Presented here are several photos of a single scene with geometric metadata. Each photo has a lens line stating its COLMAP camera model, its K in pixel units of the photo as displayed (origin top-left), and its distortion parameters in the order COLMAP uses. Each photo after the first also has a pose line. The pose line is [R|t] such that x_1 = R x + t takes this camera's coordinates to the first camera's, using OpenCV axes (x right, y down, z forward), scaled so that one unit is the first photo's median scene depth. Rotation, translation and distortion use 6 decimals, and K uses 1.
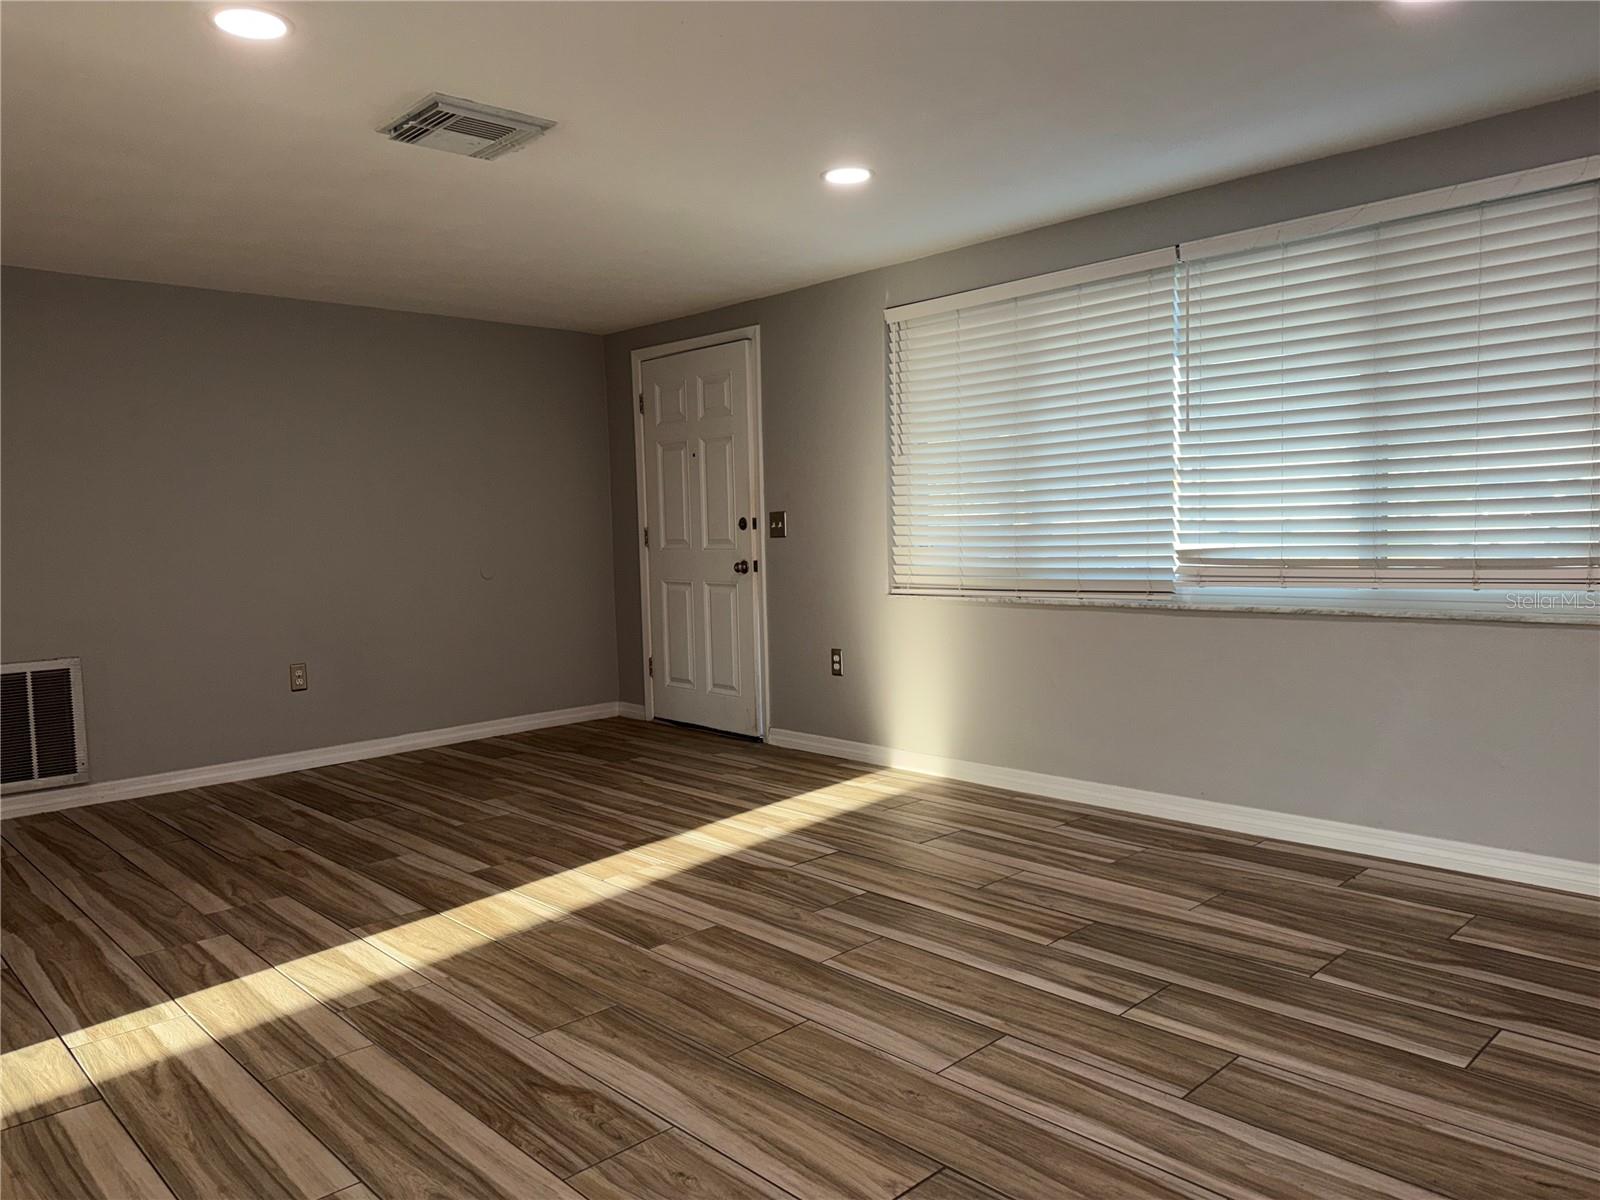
lens RADIAL K [[1115.9, 0, 686.6], [0, 1115.9, 585.3], [0, 0, 1]] dist [0.071421, -0.080397]
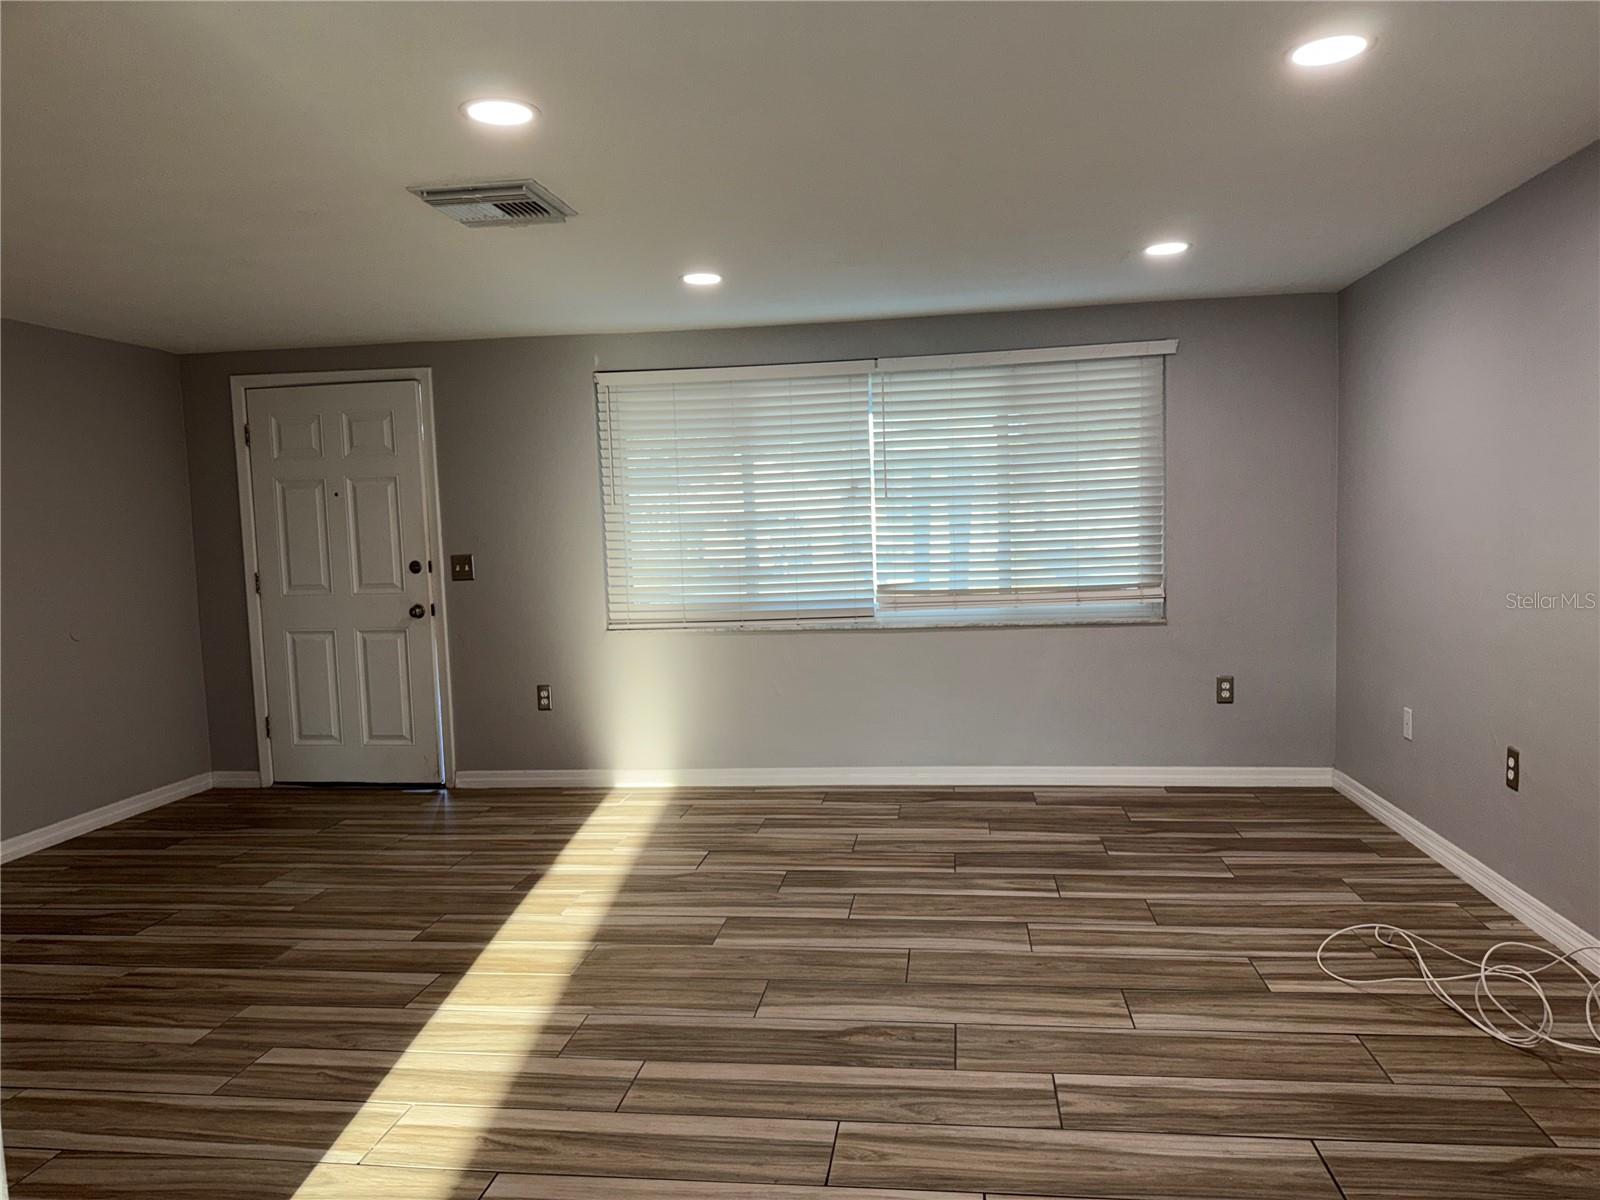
lens RADIAL K [[1115.9, 0, 809.6], [0, 1115.9, 594.6], [0, 0, 1]] dist [0.071421, -0.080397]
pose [[0.772115, -0.033392, 0.634605, -0.529526], [0.045760, 0.998948, -0.003112, -0.021140], [-0.633834, 0.031443, 0.772830, 0.027599]]
